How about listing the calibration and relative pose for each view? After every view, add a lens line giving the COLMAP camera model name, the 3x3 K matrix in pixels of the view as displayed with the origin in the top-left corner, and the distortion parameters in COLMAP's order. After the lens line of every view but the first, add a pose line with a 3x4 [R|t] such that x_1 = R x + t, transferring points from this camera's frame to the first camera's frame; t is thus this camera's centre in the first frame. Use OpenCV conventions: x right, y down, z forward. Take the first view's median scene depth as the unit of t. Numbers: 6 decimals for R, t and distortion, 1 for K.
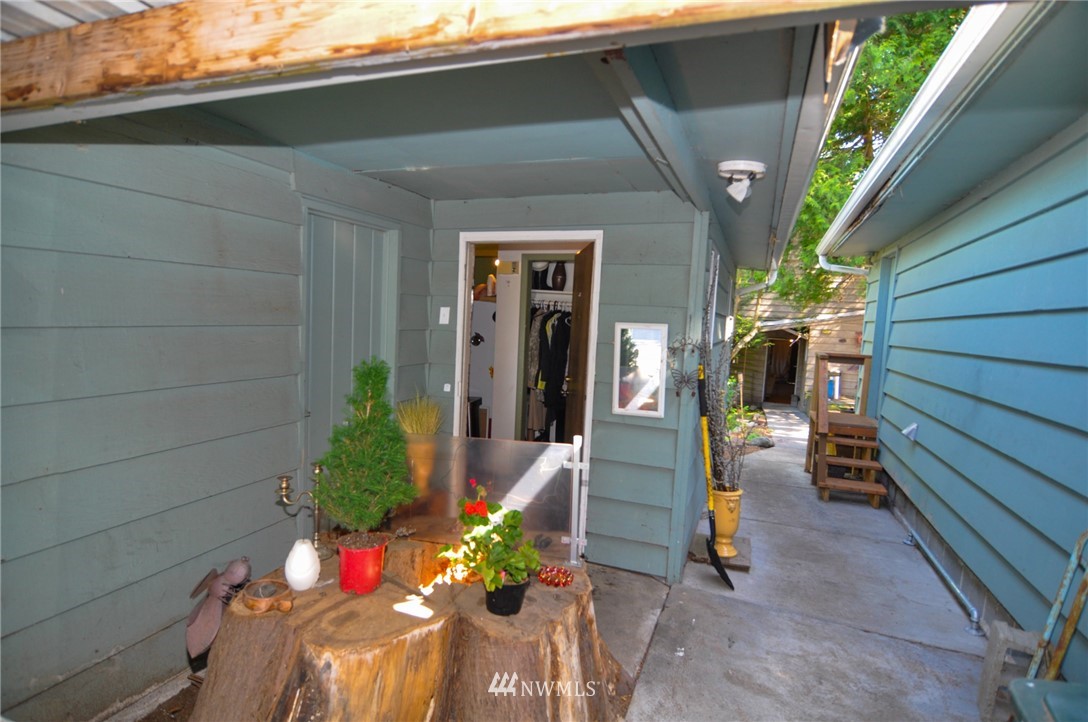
lens RADIAL K [[578.8, 0, 543.2], [0, 578.8, 363.7], [0, 0, 1]] dist [-0.007628, -0.001245]
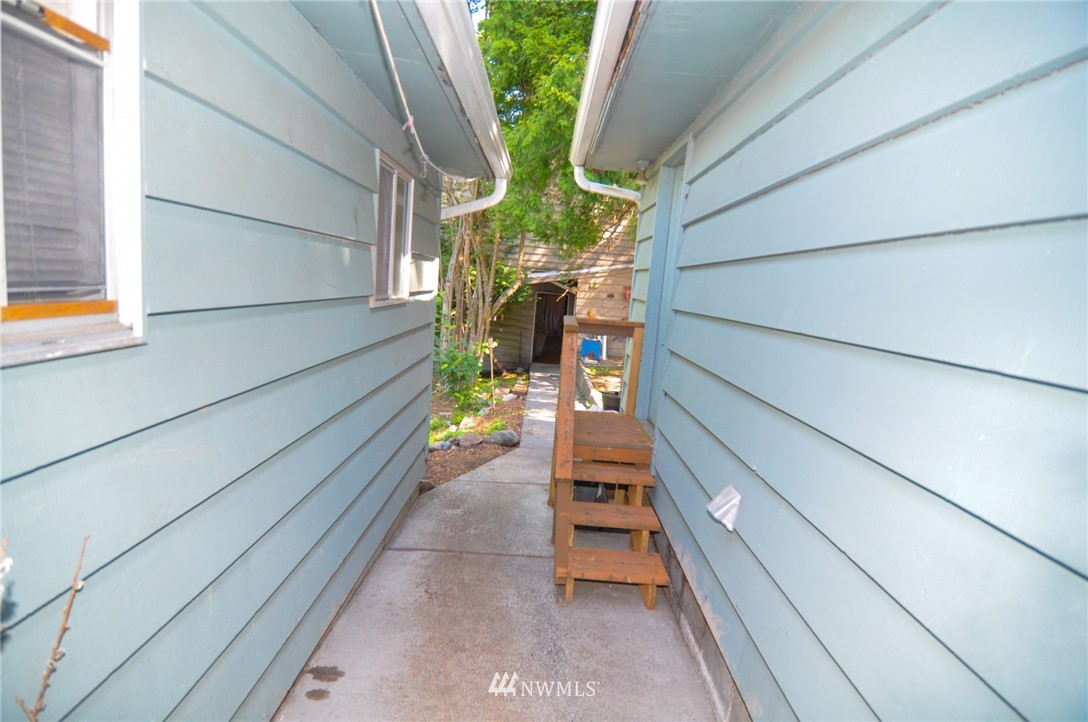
lens RADIAL K [[578.8, 0, 544.6], [0, 578.8, 359.5], [0, 0, 1]] dist [-0.007628, -0.001245]
pose [[0.935969, -0.023508, 0.351296, 0.150905], [-0.003612, 0.997075, 0.076345, -0.014132], [-0.352063, -0.072725, 0.933147, 0.275891]]
